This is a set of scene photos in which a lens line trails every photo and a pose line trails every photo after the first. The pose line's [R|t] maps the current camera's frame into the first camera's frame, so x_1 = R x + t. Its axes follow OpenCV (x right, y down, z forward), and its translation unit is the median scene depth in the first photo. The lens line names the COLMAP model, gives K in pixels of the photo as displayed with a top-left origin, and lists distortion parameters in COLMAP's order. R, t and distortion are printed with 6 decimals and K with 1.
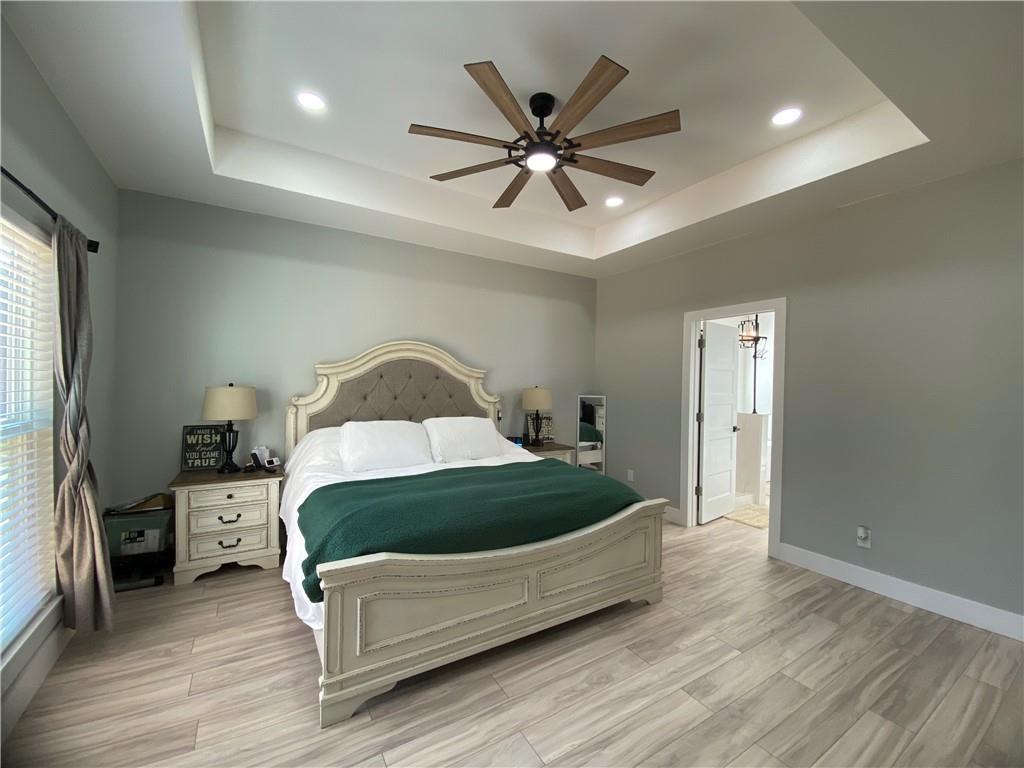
lens RADIAL K [[408.8, 0, 510.1], [0, 408.8, 388.3], [0, 0, 1]] dist [0.027295, -0.024844]
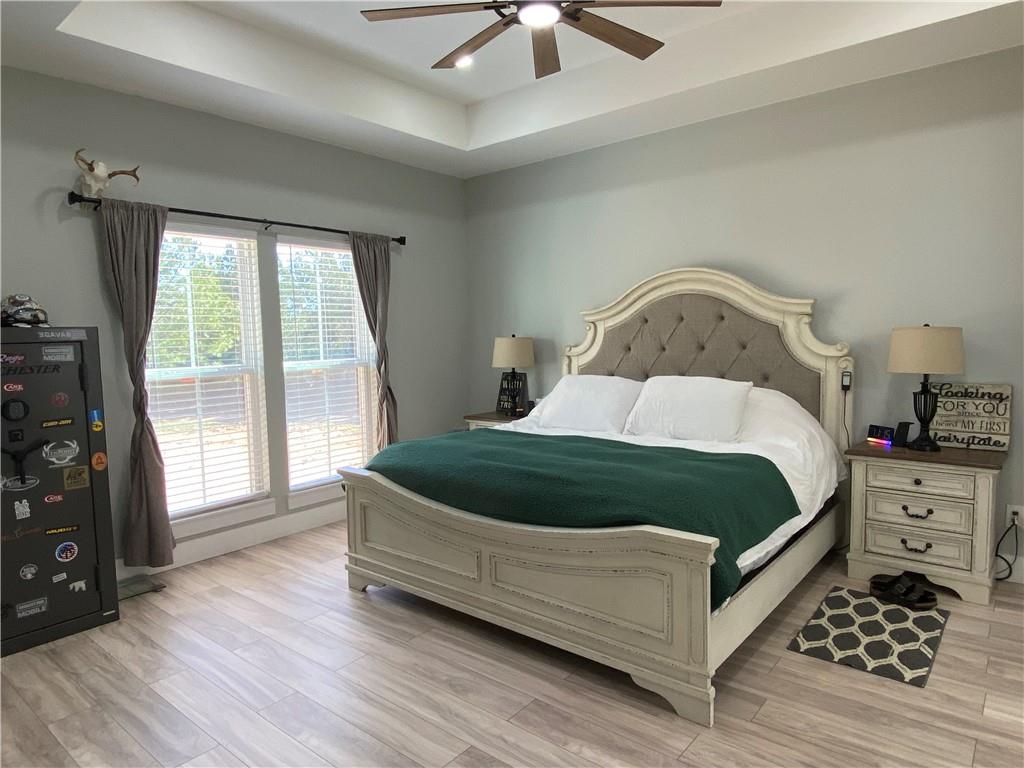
lens RADIAL K [[599.9, 0, 513.1], [0, 599.9, 411.8], [0, 0, 1]] dist [-0.003366, -0.000303]
pose [[0.358757, 0.104253, -0.927591, 0.713381], [0.027992, 0.992095, 0.122329, -0.004395], [0.933011, -0.069852, 0.353003, 0.371034]]
